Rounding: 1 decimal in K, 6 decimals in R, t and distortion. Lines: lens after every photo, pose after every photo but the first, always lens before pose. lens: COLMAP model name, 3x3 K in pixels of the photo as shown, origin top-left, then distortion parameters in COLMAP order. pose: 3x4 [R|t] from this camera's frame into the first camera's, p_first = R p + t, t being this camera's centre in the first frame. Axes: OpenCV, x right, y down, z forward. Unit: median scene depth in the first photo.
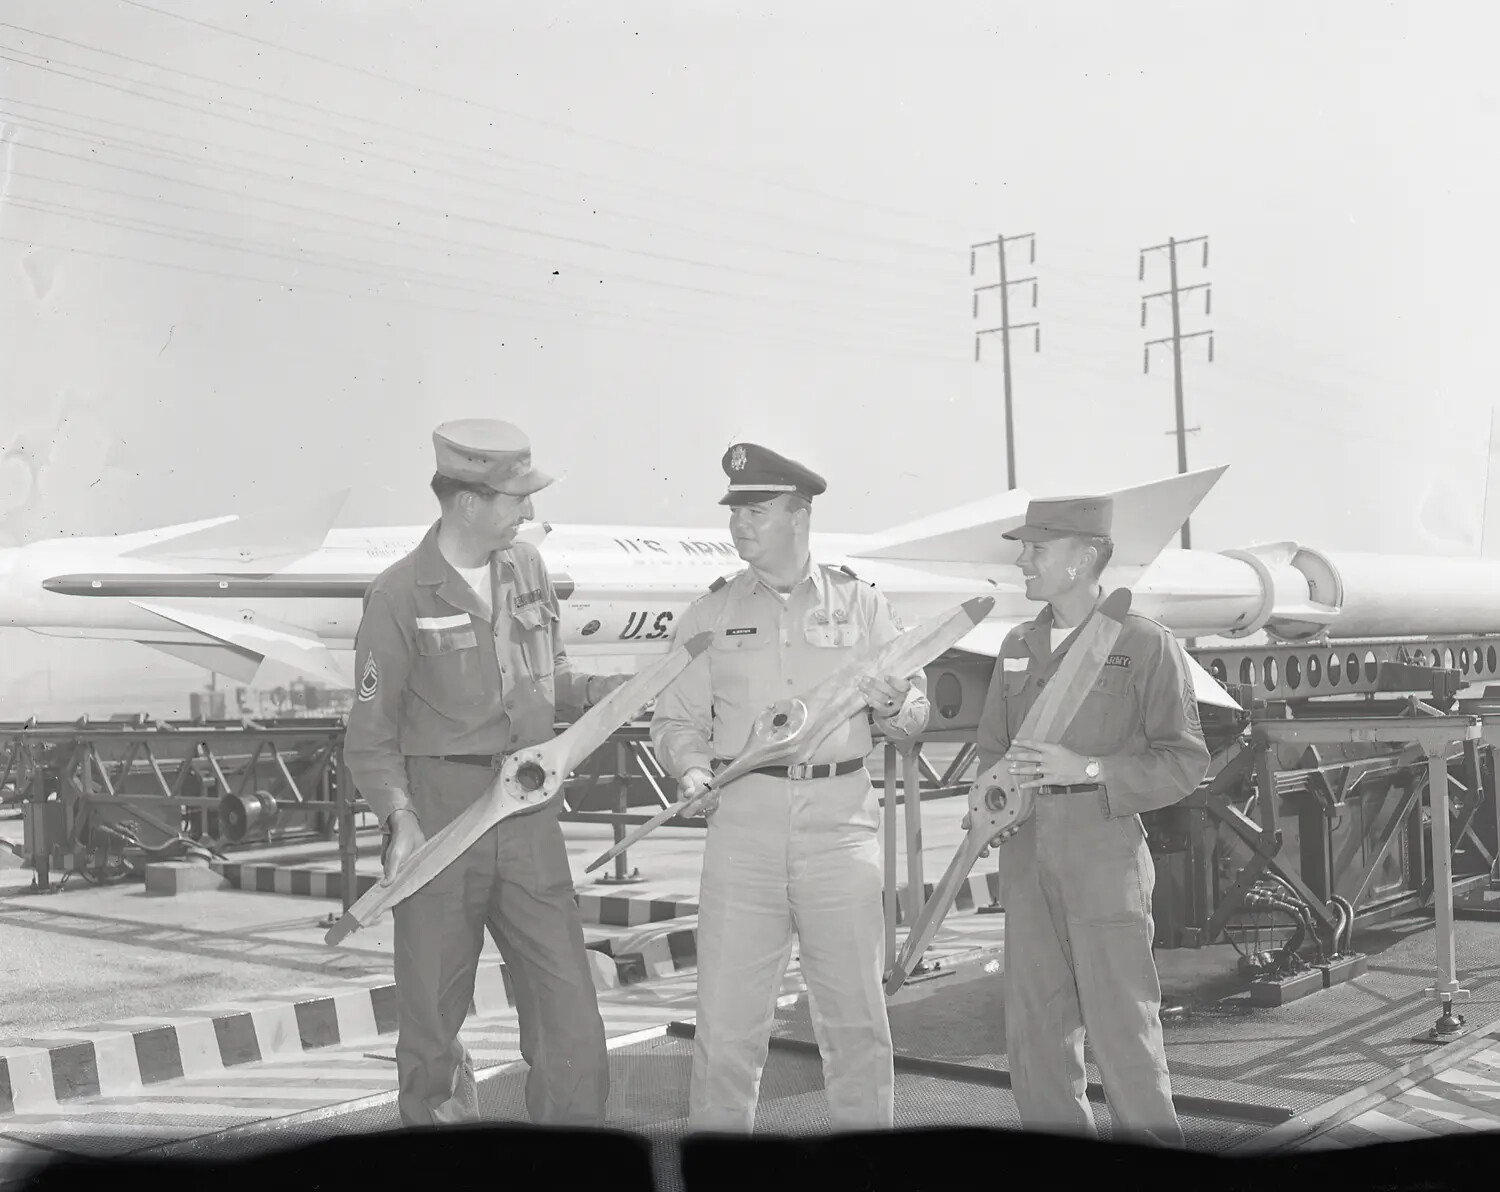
lens RADIAL K [[1849.3, 0, 750.0], [0, 1849.3, 596.0], [0, 0, 1]] dist [0.004096, -0.147750]
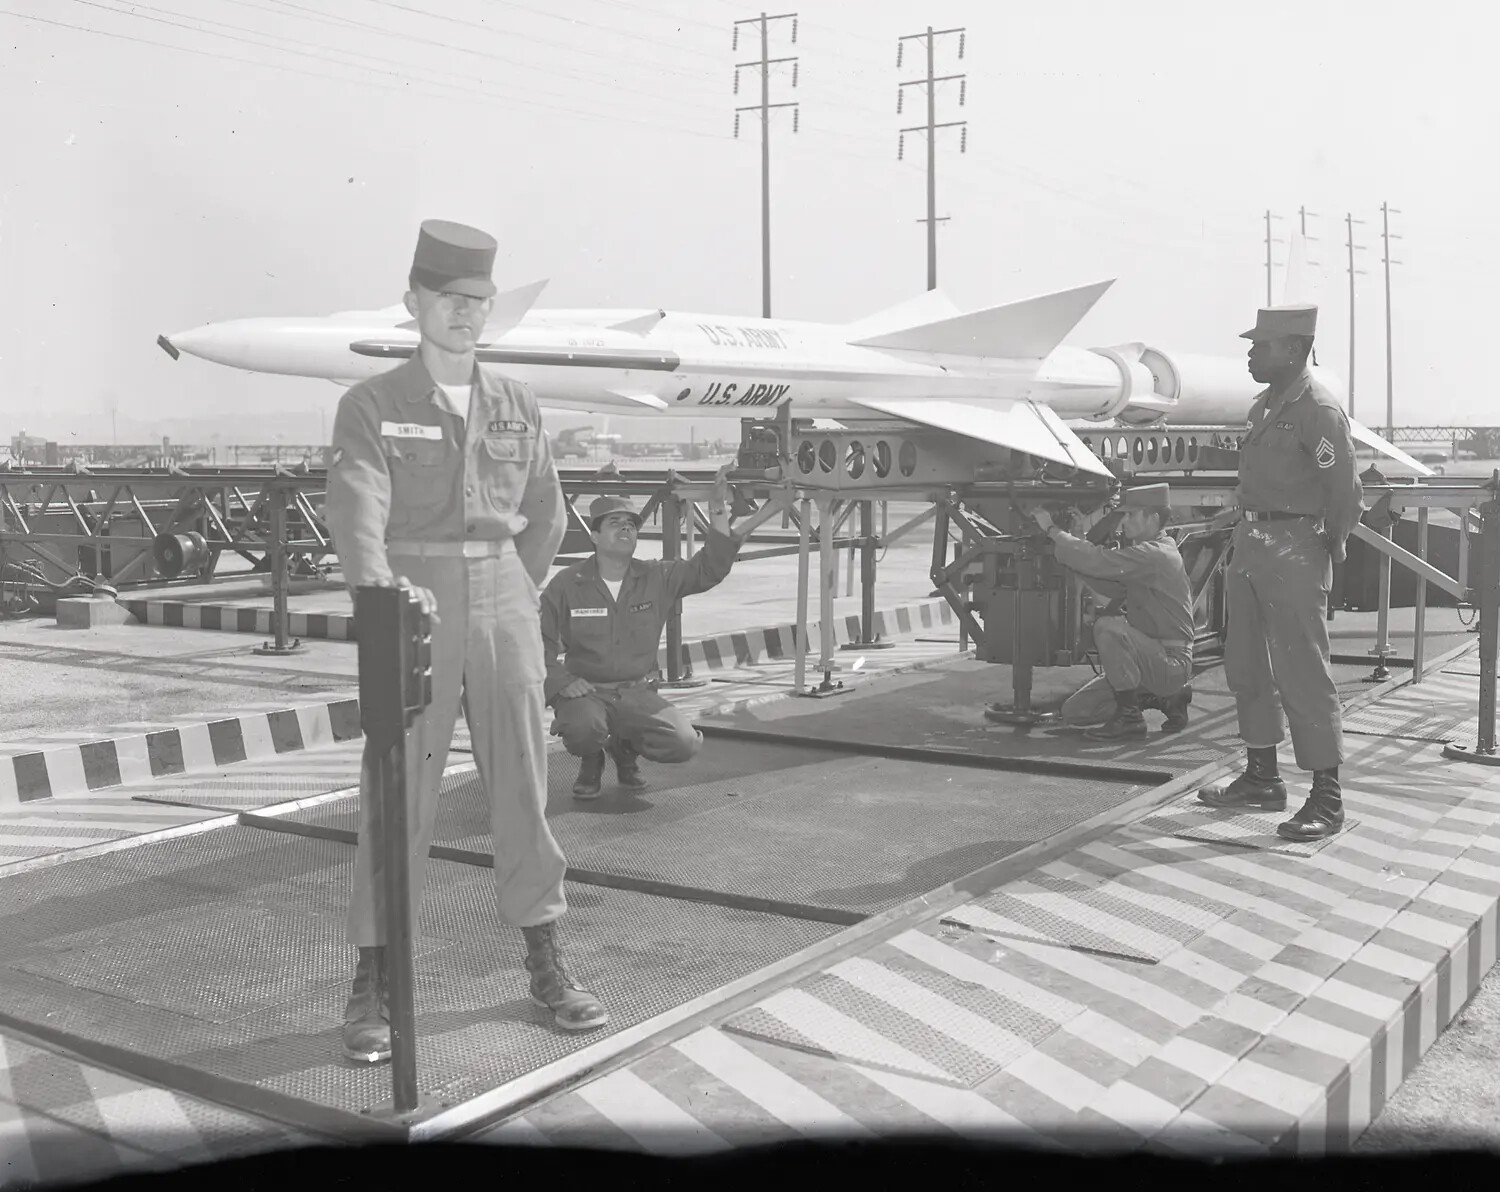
lens RADIAL K [[1849.3, 0, 750.0], [0, 1849.3, 596.0], [0, 0, 1]] dist [0.004096, -0.147750]
pose [[0.988243, 0.020260, 0.151542, -0.133058], [-0.038567, 0.992161, 0.118862, 0.001047], [-0.147946, -0.123310, 0.981278, -0.161053]]
